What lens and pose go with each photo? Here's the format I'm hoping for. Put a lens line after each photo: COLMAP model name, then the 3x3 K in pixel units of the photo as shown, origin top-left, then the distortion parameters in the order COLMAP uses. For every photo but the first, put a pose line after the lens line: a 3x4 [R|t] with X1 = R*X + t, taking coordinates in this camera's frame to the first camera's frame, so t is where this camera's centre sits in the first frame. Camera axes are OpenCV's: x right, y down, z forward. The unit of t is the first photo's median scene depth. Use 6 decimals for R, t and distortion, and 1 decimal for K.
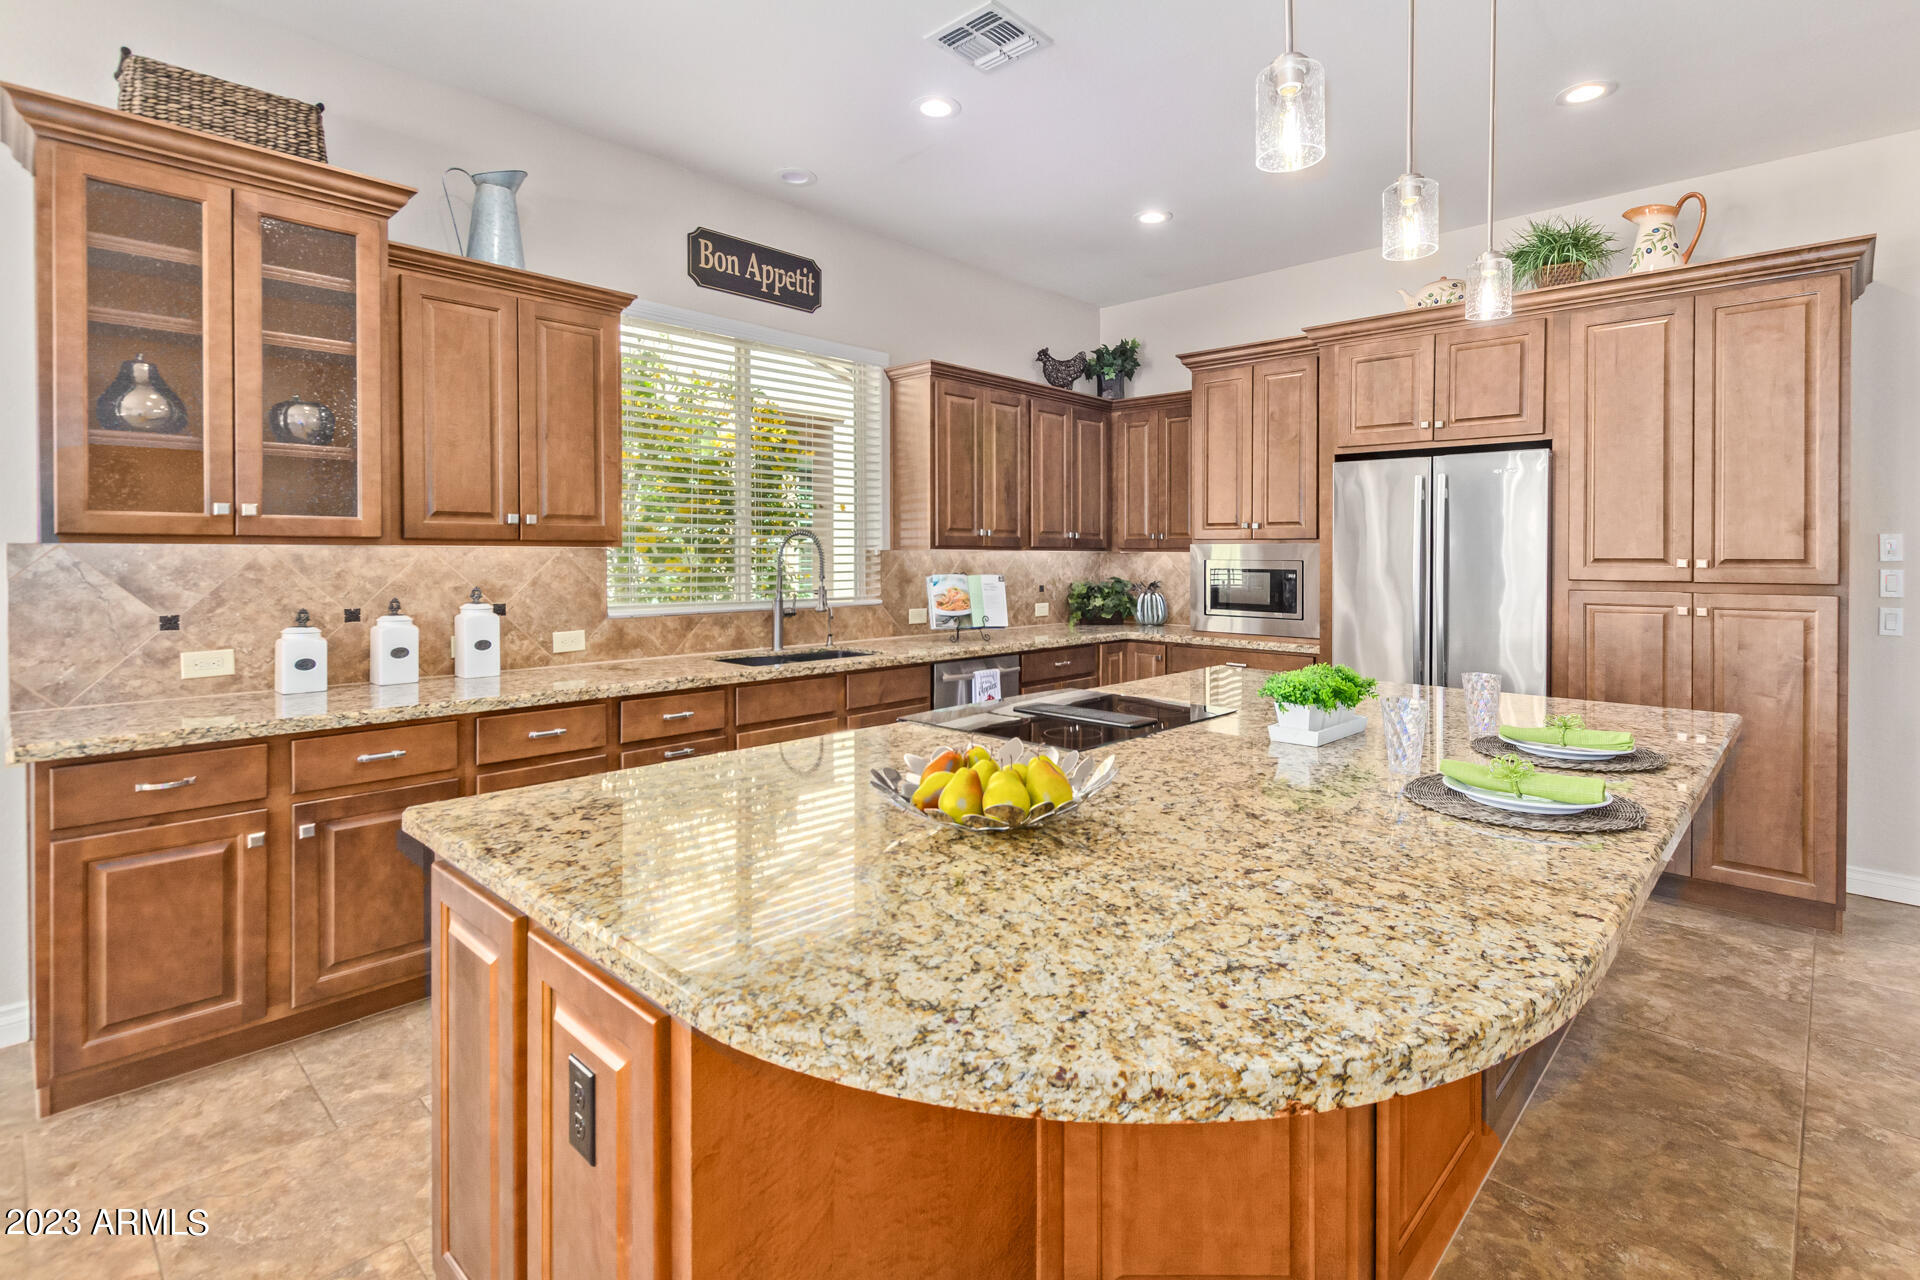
lens RADIAL K [[917.5, 0, 987.9], [0, 917.5, 566.2], [0, 0, 1]] dist [0.009295, -0.003820]
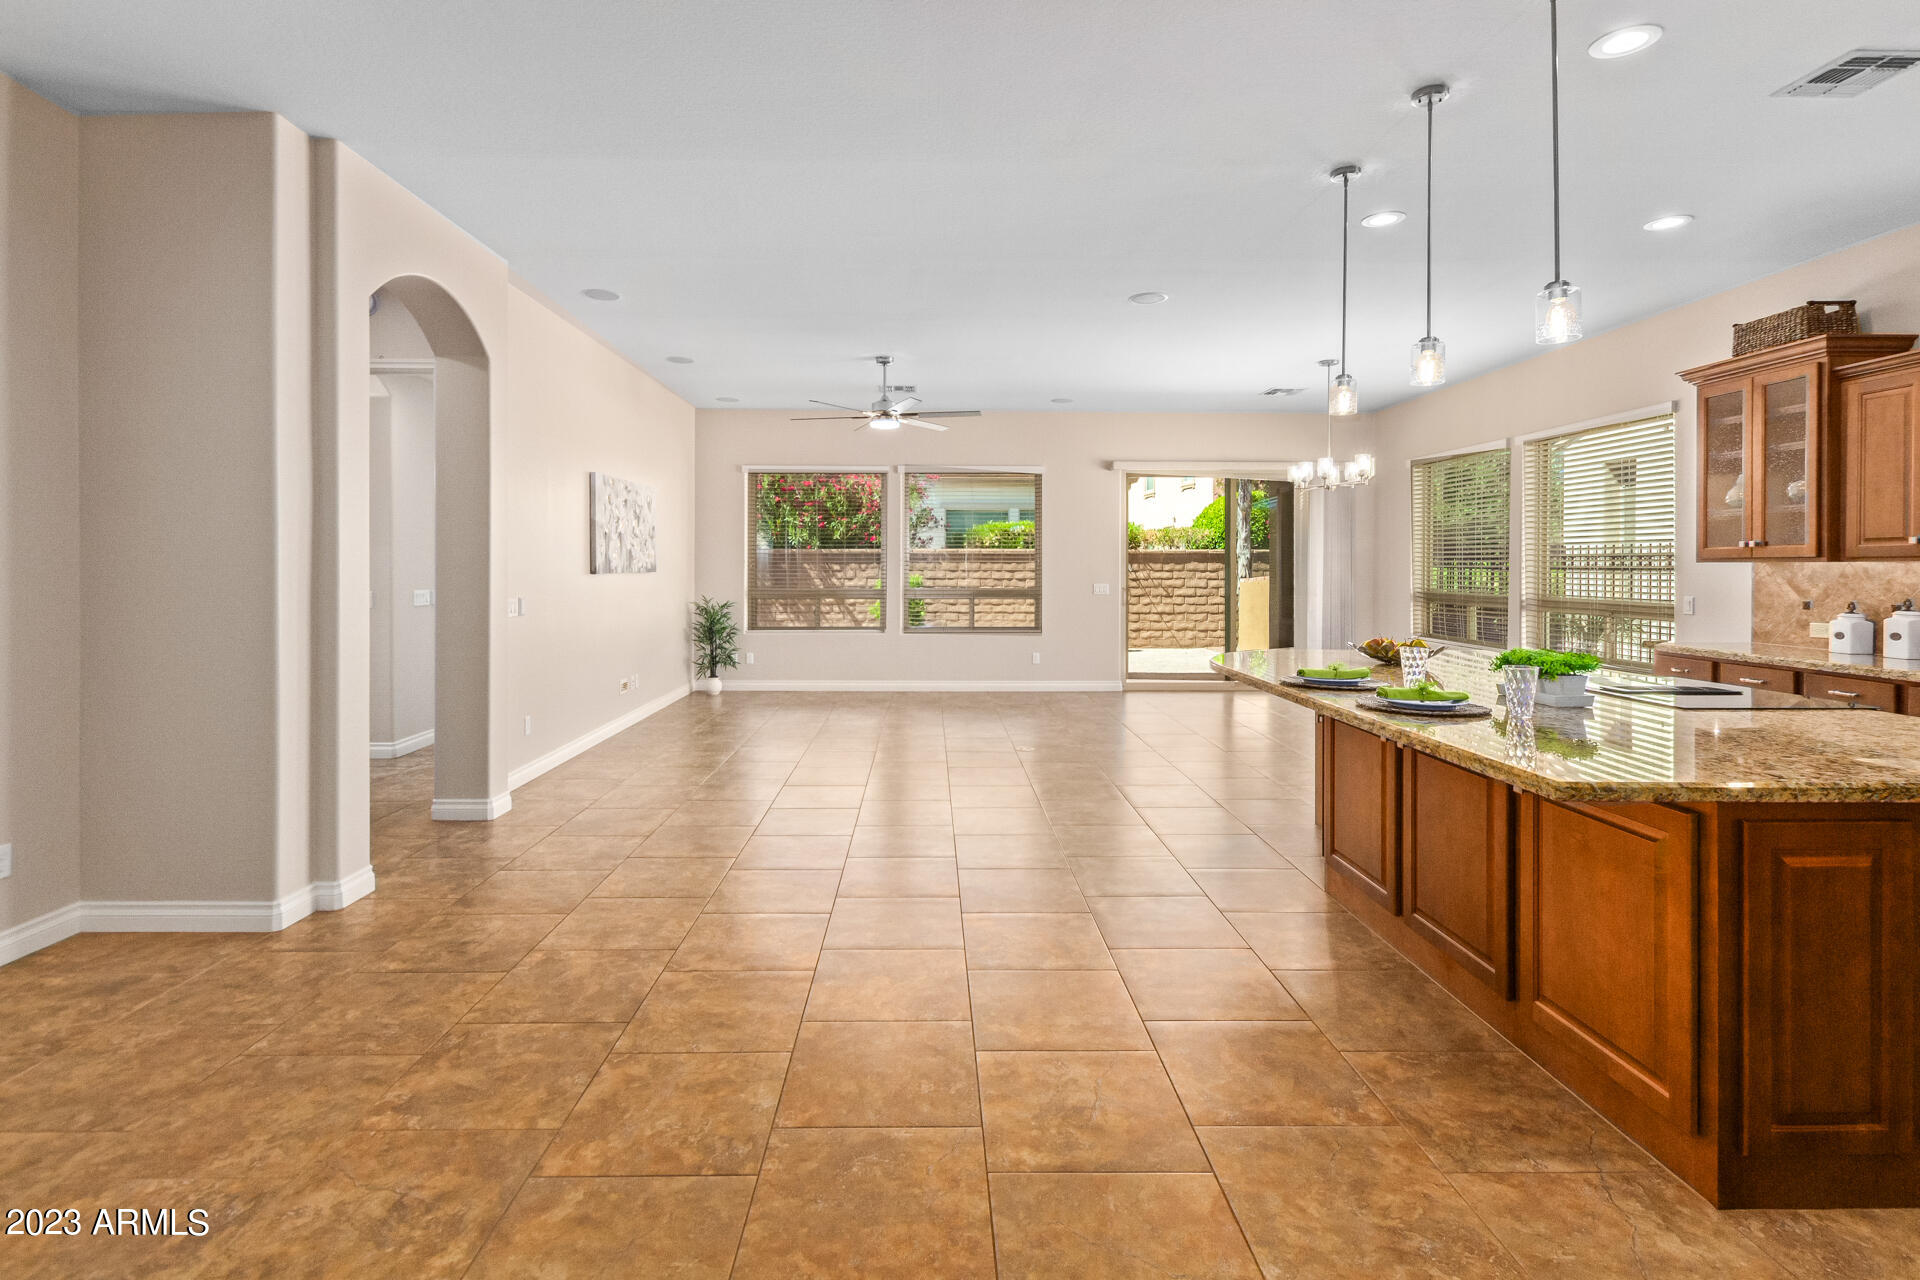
lens RADIAL K [[917.5, 0, 927.7], [0, 917.5, 565.0], [0, 0, 1]] dist [0.009295, -0.003820]
pose [[-0.731157, -0.004220, -0.682196, 1.055495], [-0.012352, 0.999899, 0.007053, -0.006486], [0.682097, 0.013584, -0.731135, 0.748640]]
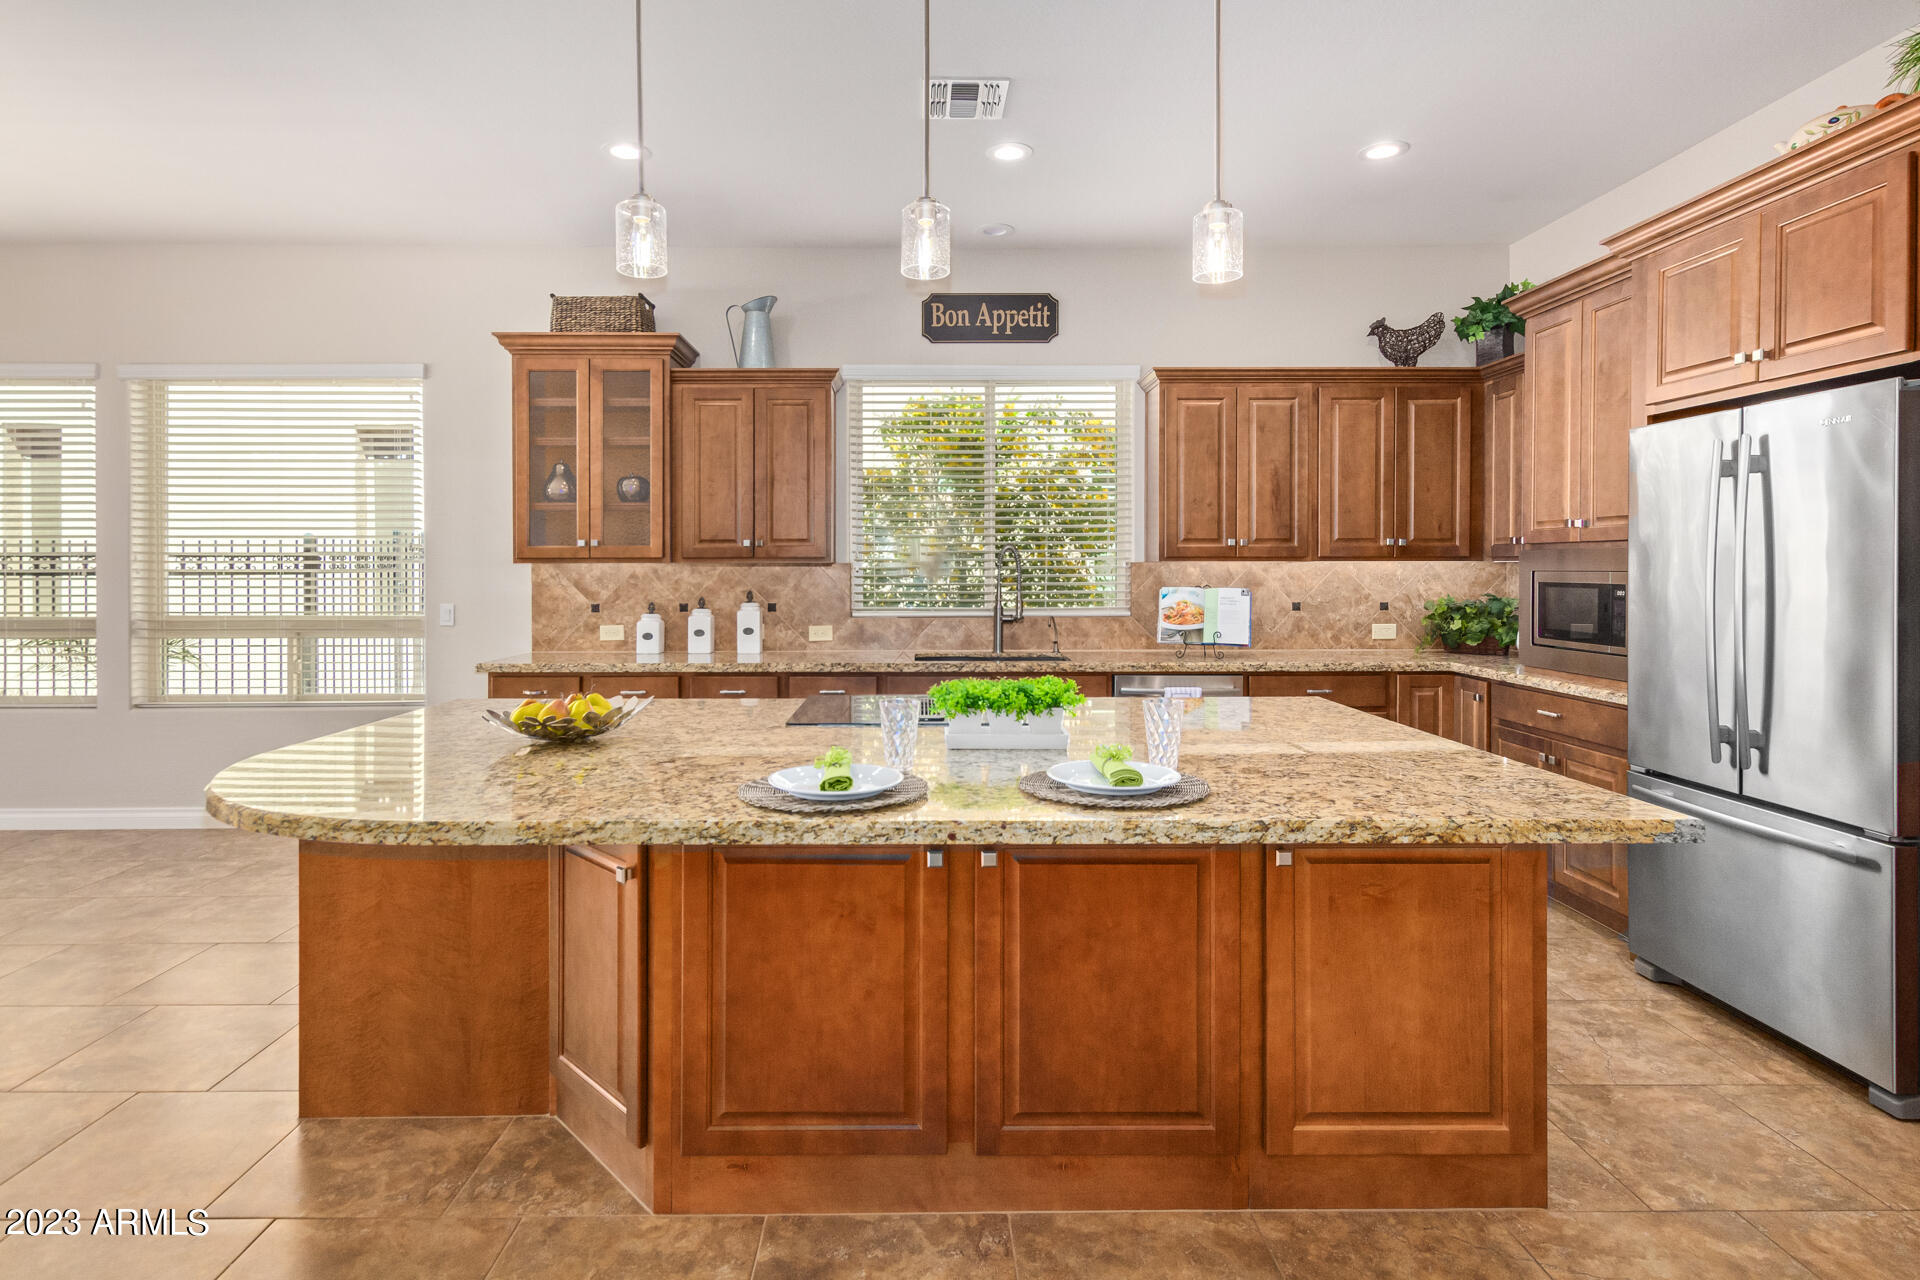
lens RADIAL K [[989.5, 0, 928.0], [0, 989.5, 574.8], [0, 0, 1]] dist [0.014960, -0.001260]
pose [[0.686826, -0.000628, -0.726822, 0.594830], [-0.004518, 0.999977, -0.005134, 0.003195], [0.726808, 0.006810, 0.686807, 0.109278]]
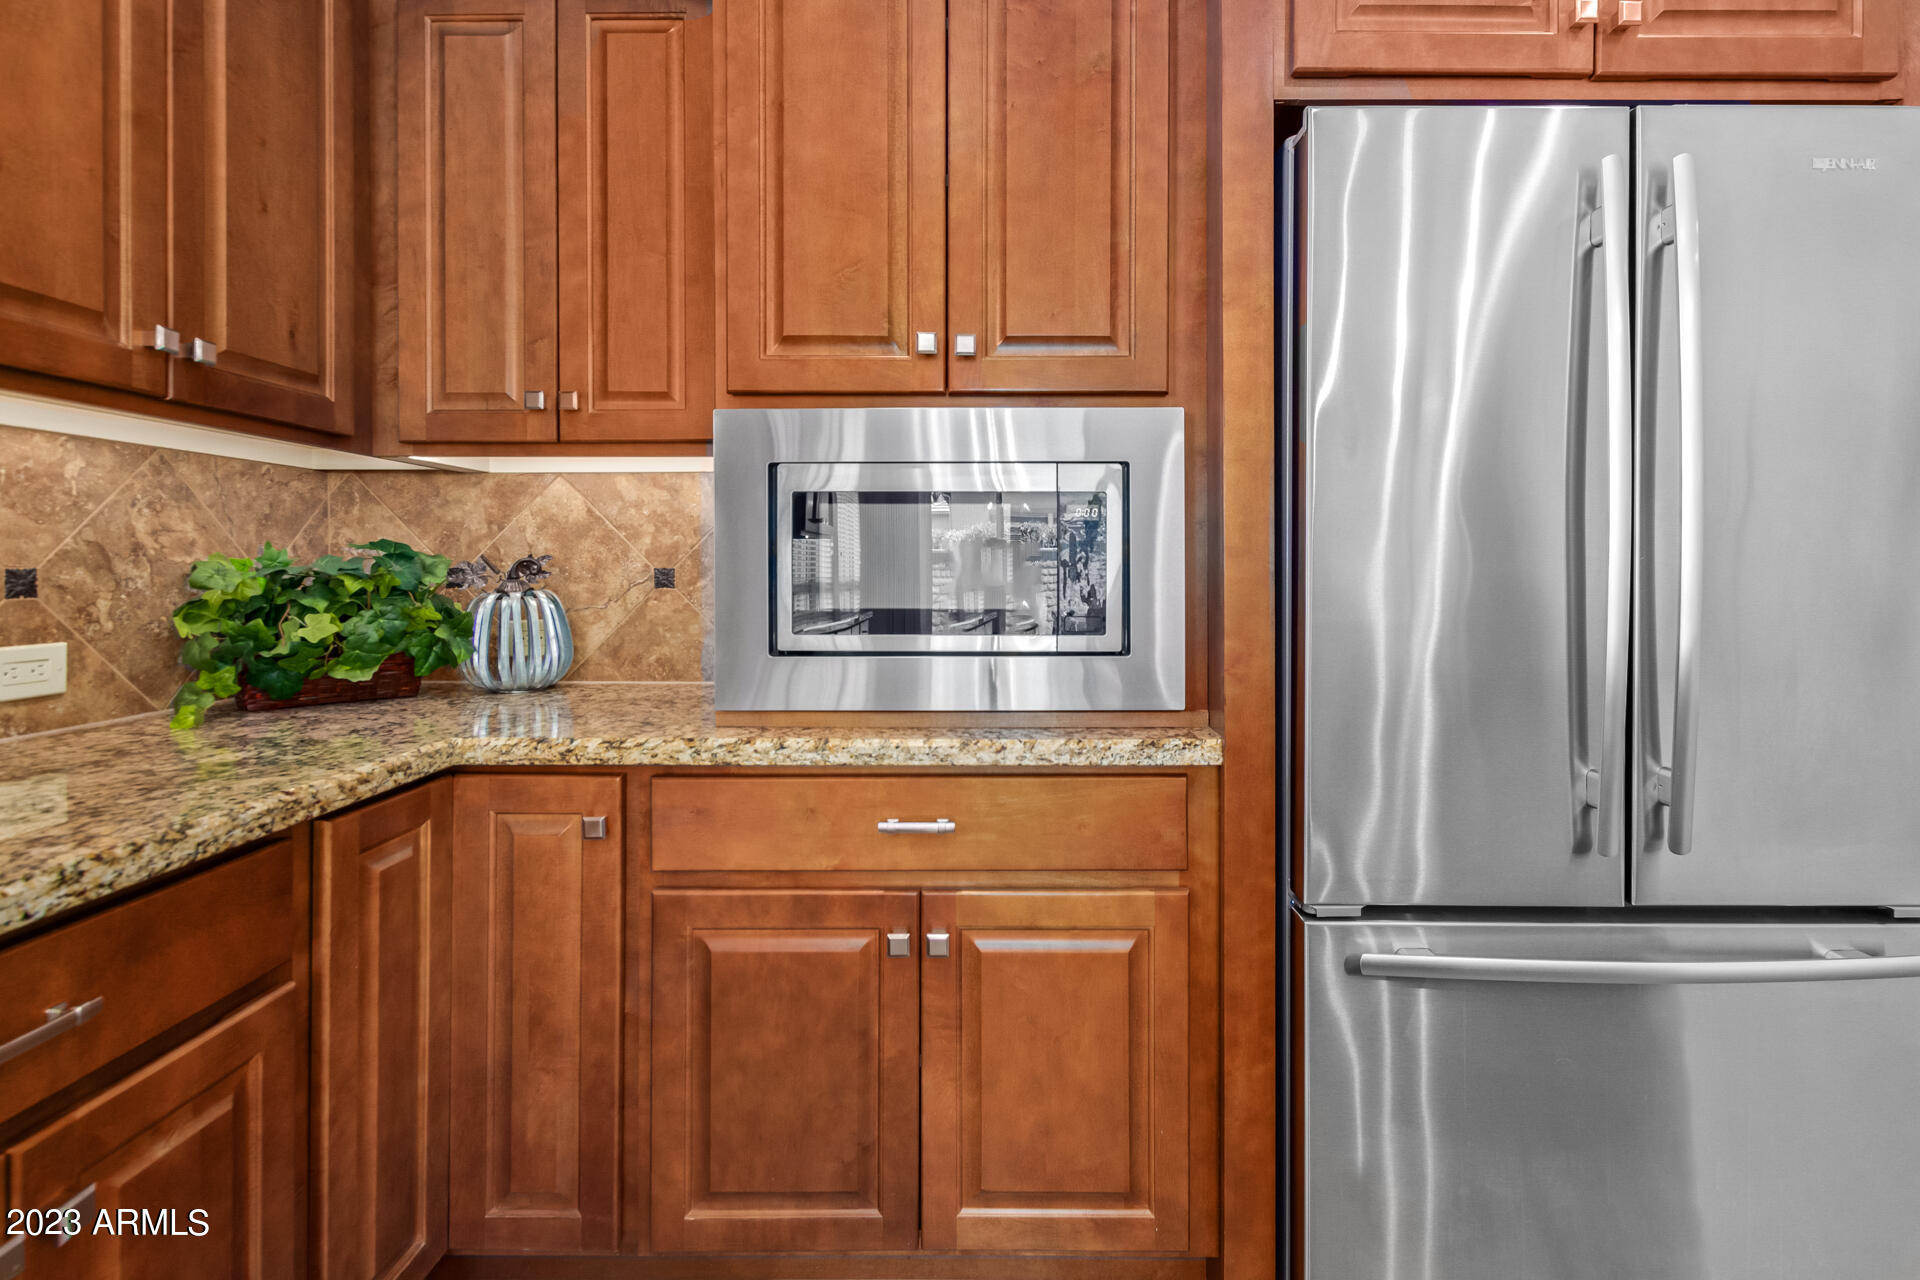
lens RADIAL K [[917.5, 0, 995.4], [0, 917.5, 563.5], [0, 0, 1]] dist [0.009295, -0.003820]
pose [[0.737276, -0.002857, 0.675585, 0.115291], [0.013708, 0.999848, -0.010731, 0.035327], [-0.675452, 0.017173, 0.737204, 0.907578]]
